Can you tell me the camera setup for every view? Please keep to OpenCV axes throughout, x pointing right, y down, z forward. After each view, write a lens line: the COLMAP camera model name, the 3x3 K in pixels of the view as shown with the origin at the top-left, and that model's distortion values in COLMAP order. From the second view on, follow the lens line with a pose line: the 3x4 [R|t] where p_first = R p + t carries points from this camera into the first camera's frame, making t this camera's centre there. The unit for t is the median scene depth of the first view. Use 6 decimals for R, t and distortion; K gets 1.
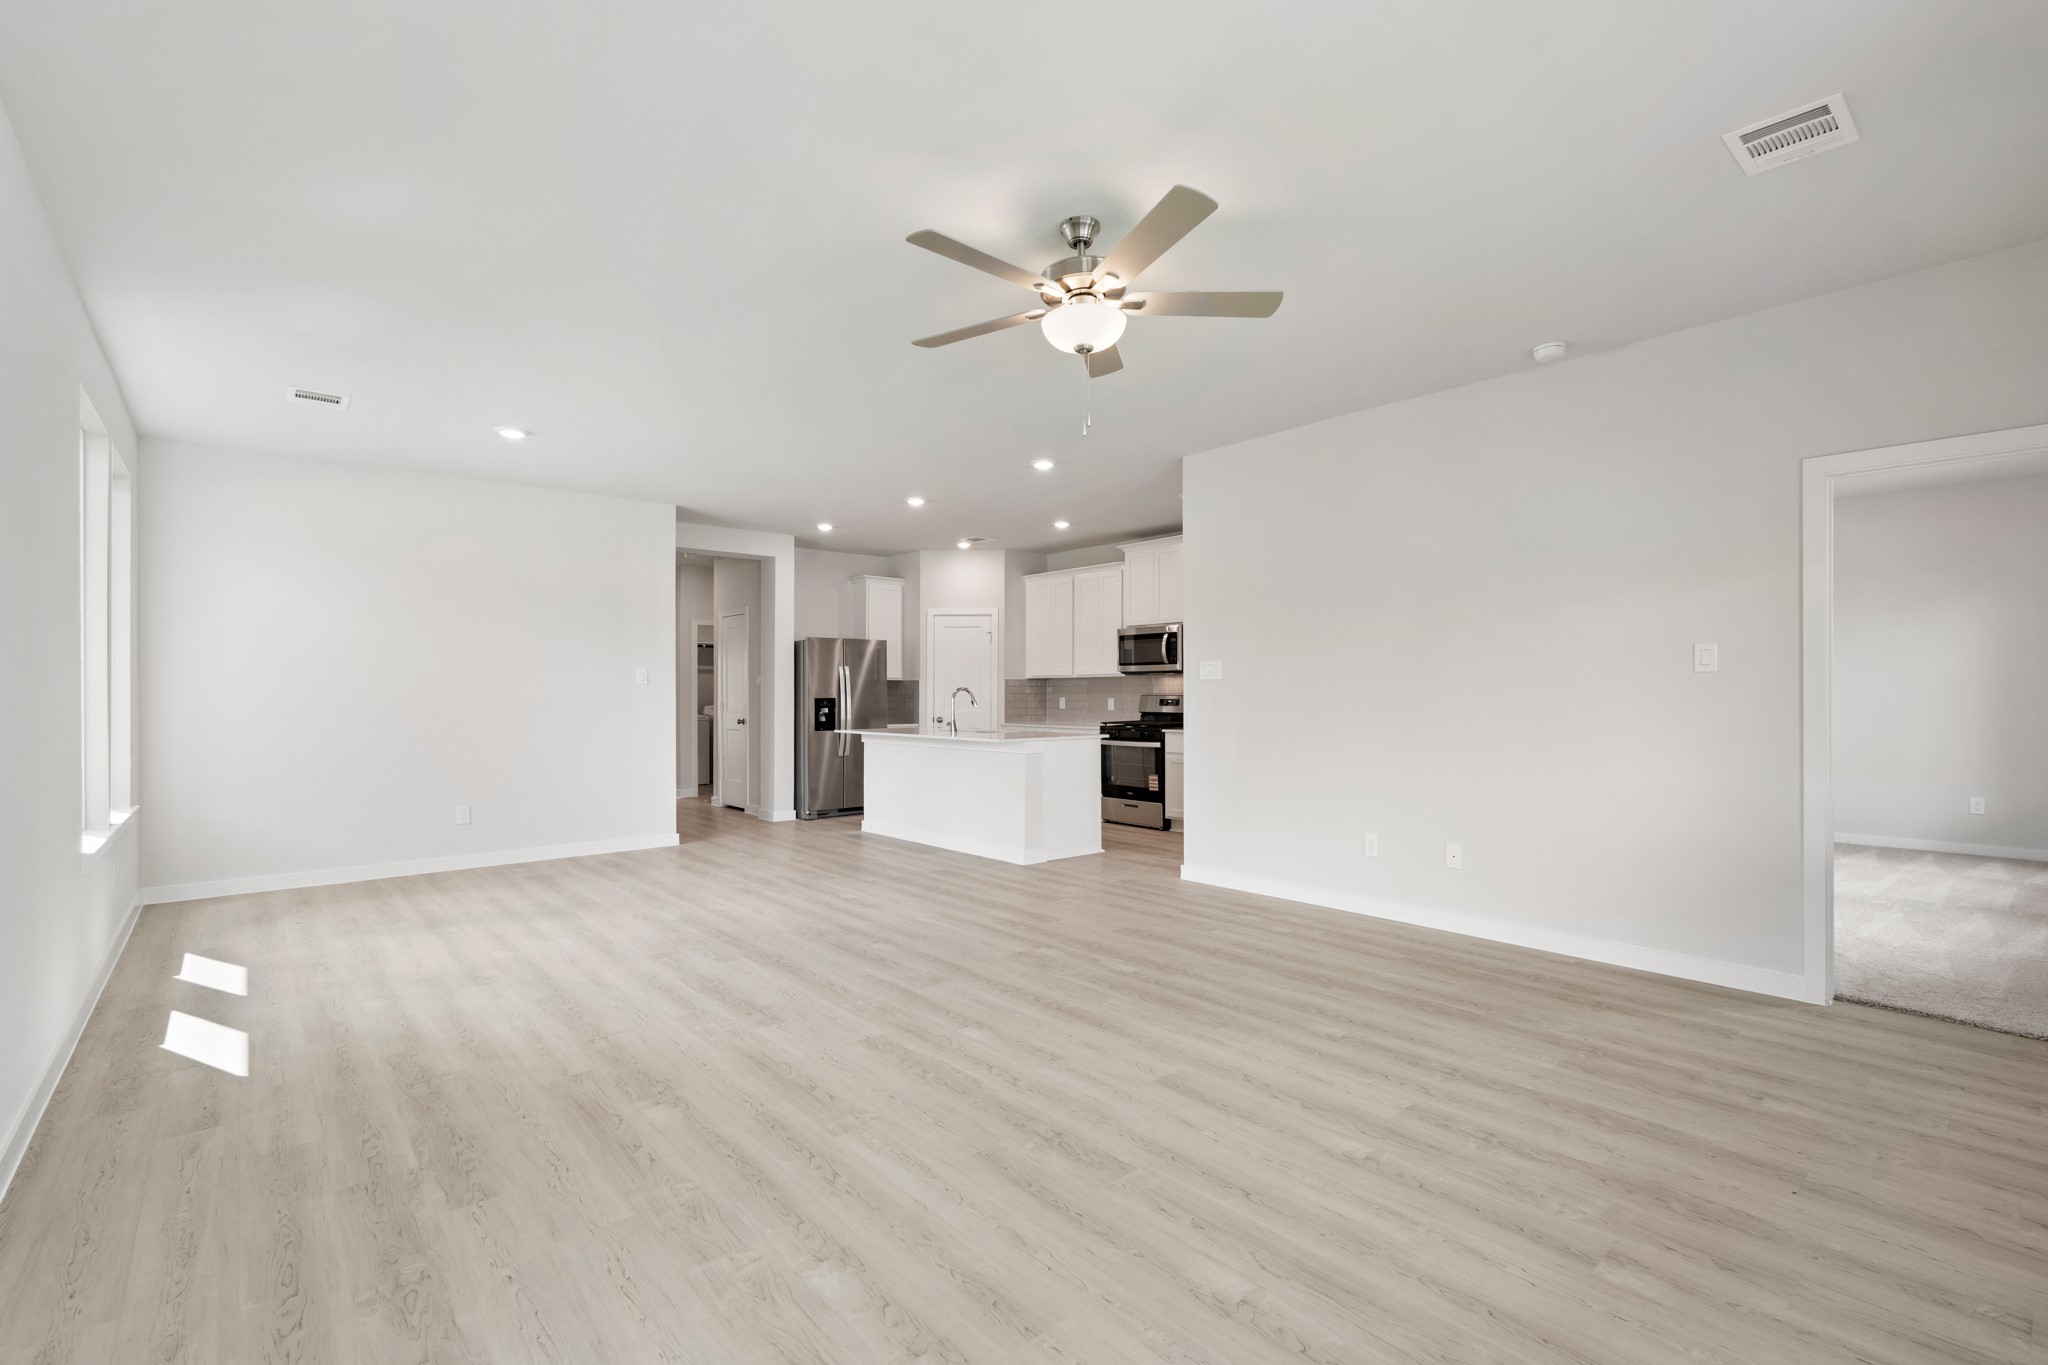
lens RADIAL K [[898.6, 0, 1018.0], [0, 898.6, 688.9], [0, 0, 1]] dist [-0.003622, 0.000544]
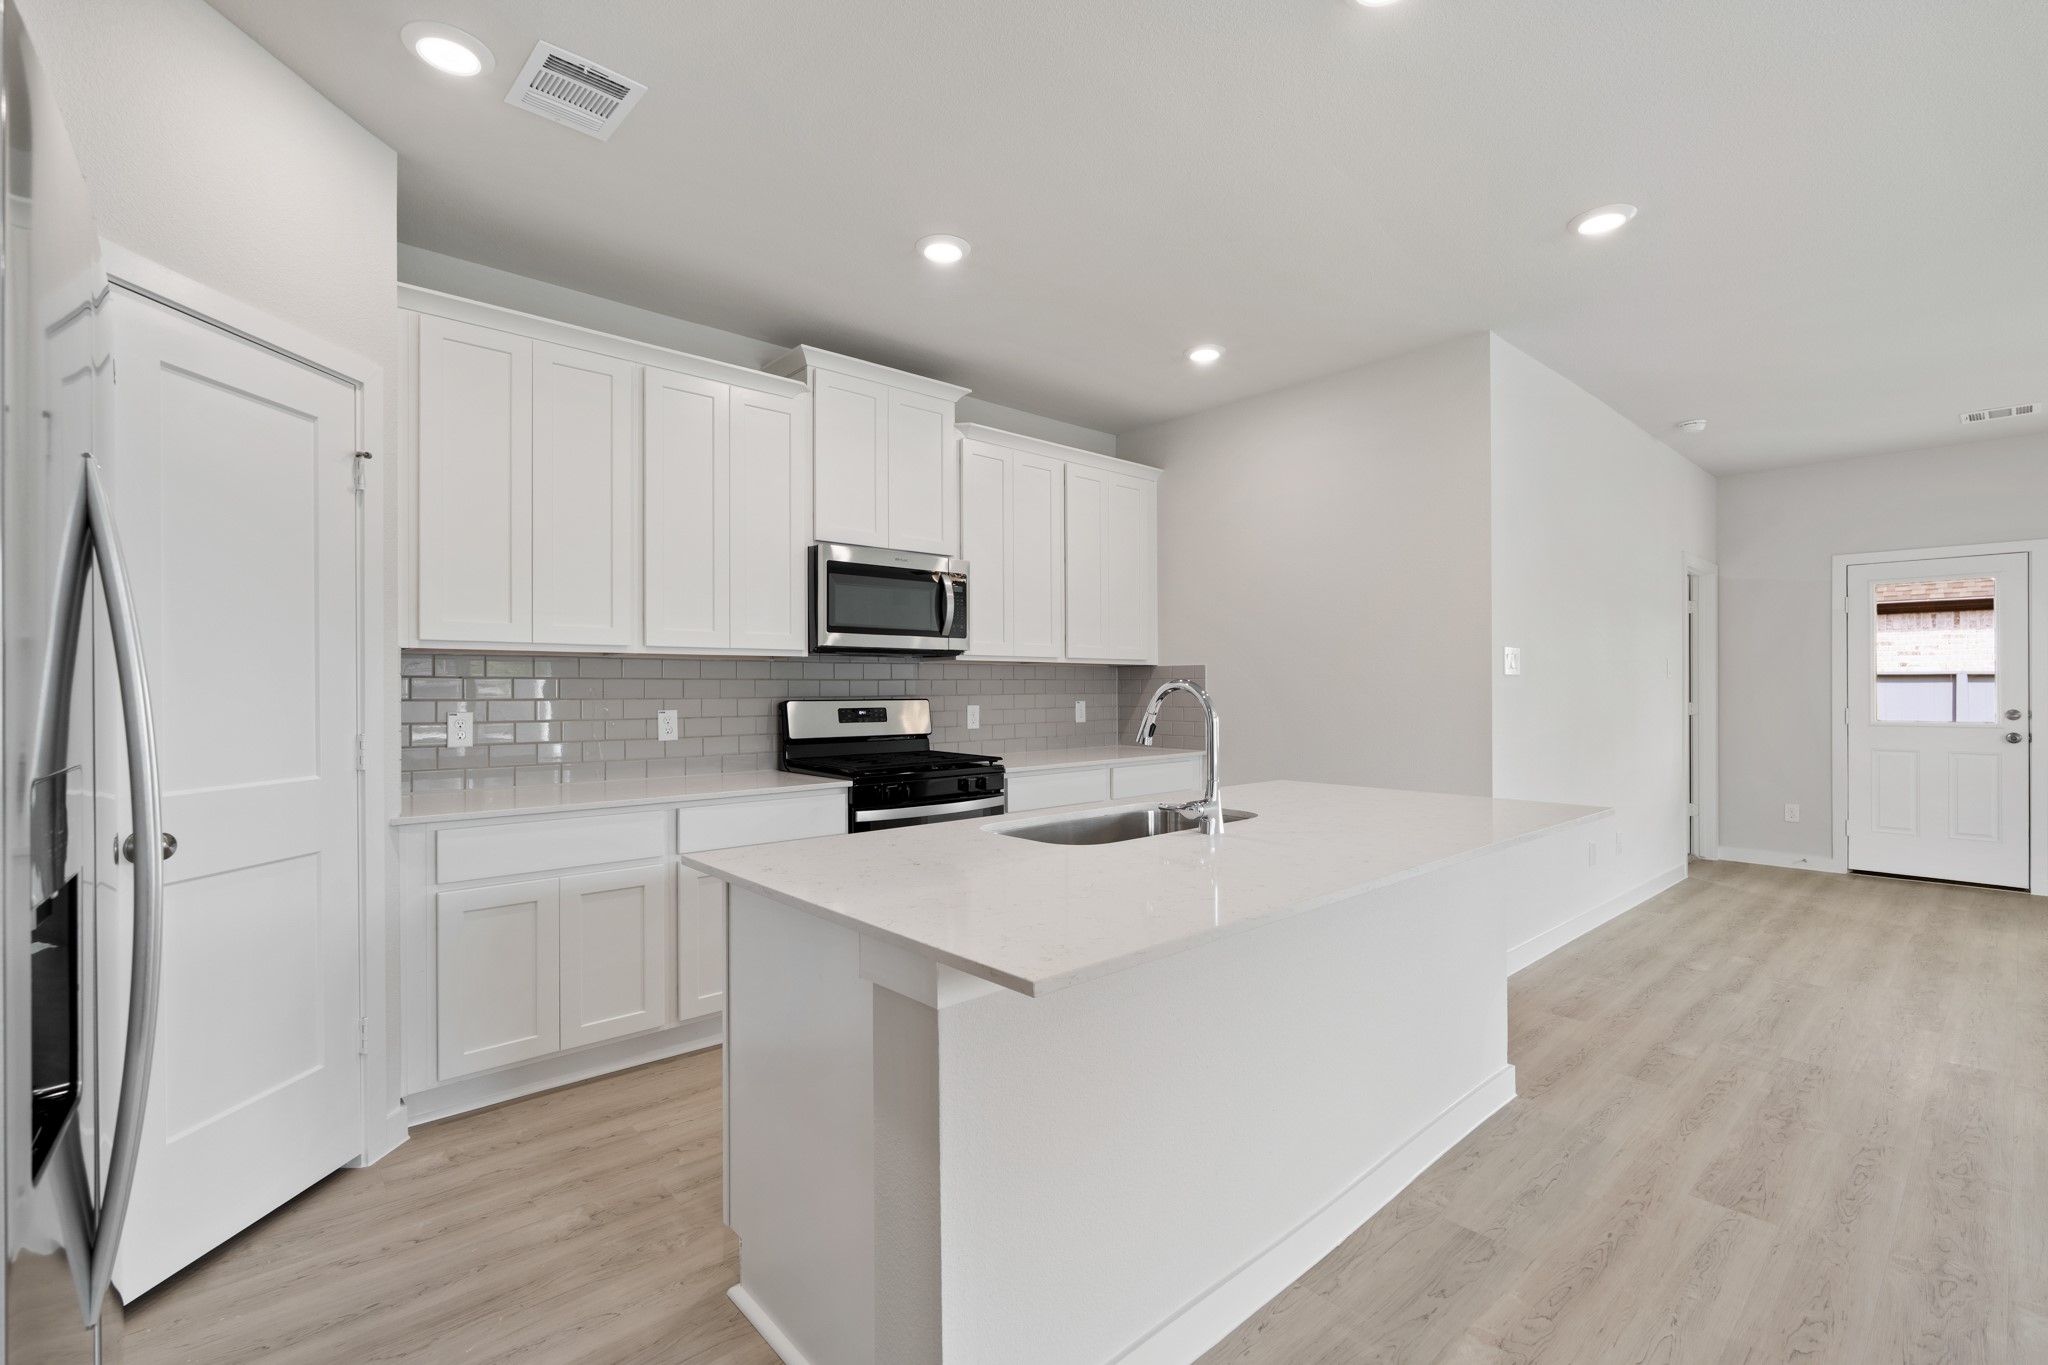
lens RADIAL K [[898.6, 0, 1018.0], [0, 898.6, 688.9], [0, 0, 1]] dist [-0.003622, 0.000544]
pose [[-0.014690, 0.000509, 0.999892, -0.330292], [-0.002619, 0.999996, -0.000548, 0.001080], [-0.999889, -0.002627, -0.014689, 0.976452]]
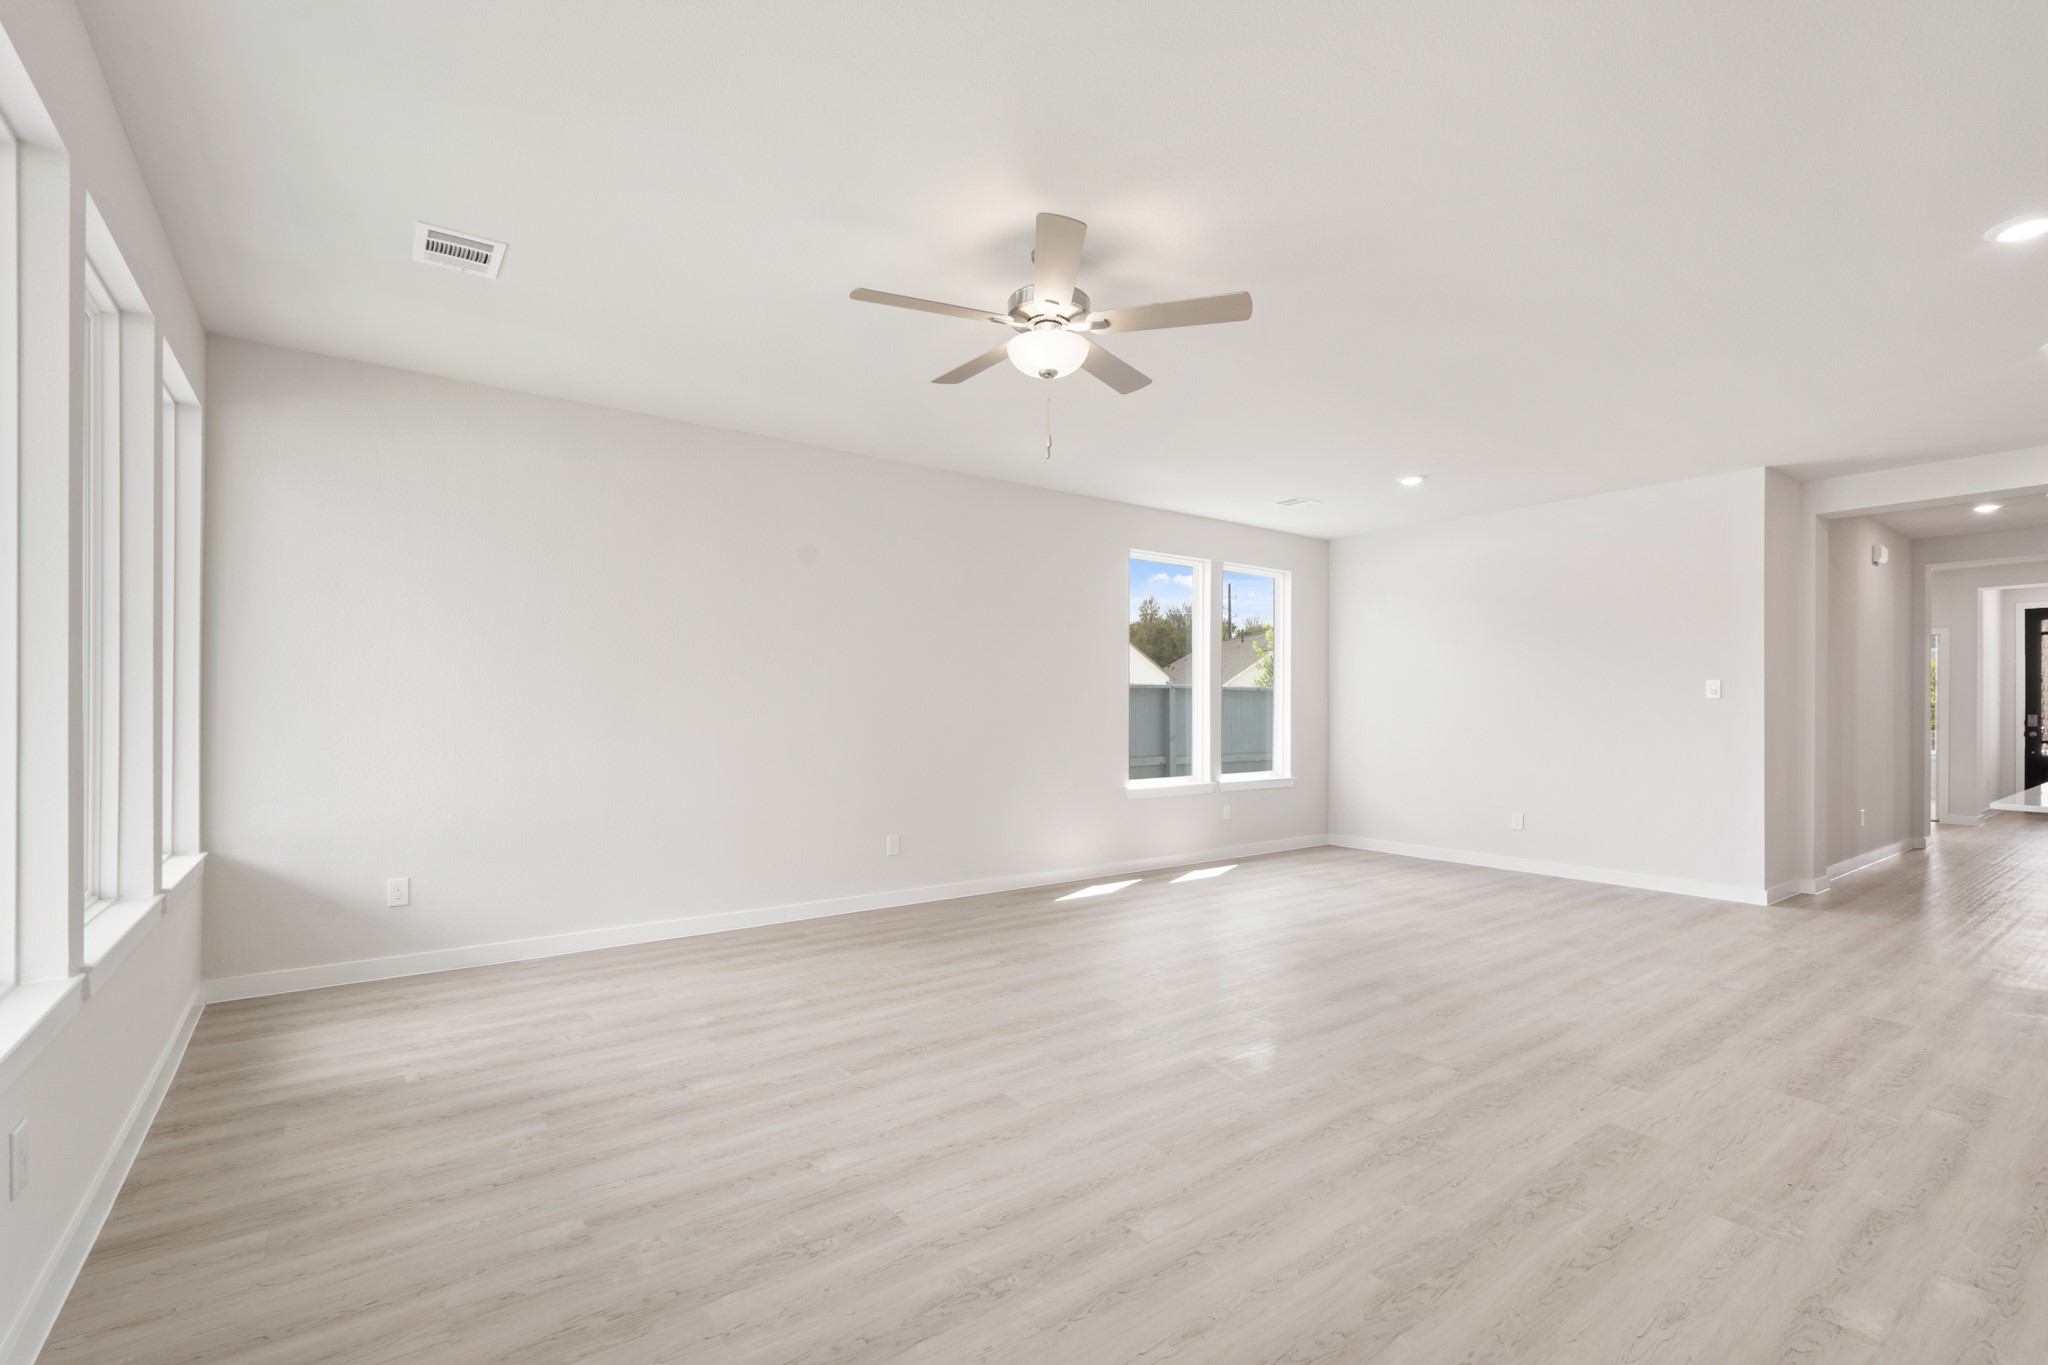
lens RADIAL K [[915.1, 0, 1016.1], [0, 915.1, 706.2], [0, 0, 1]] dist [-0.002654, -0.000378]
pose [[-0.074516, 0.000096, -0.997220, 0.402138], [0.002818, 0.999996, -0.000115, 0.001342], [0.997216, -0.002818, -0.074516, 0.375719]]
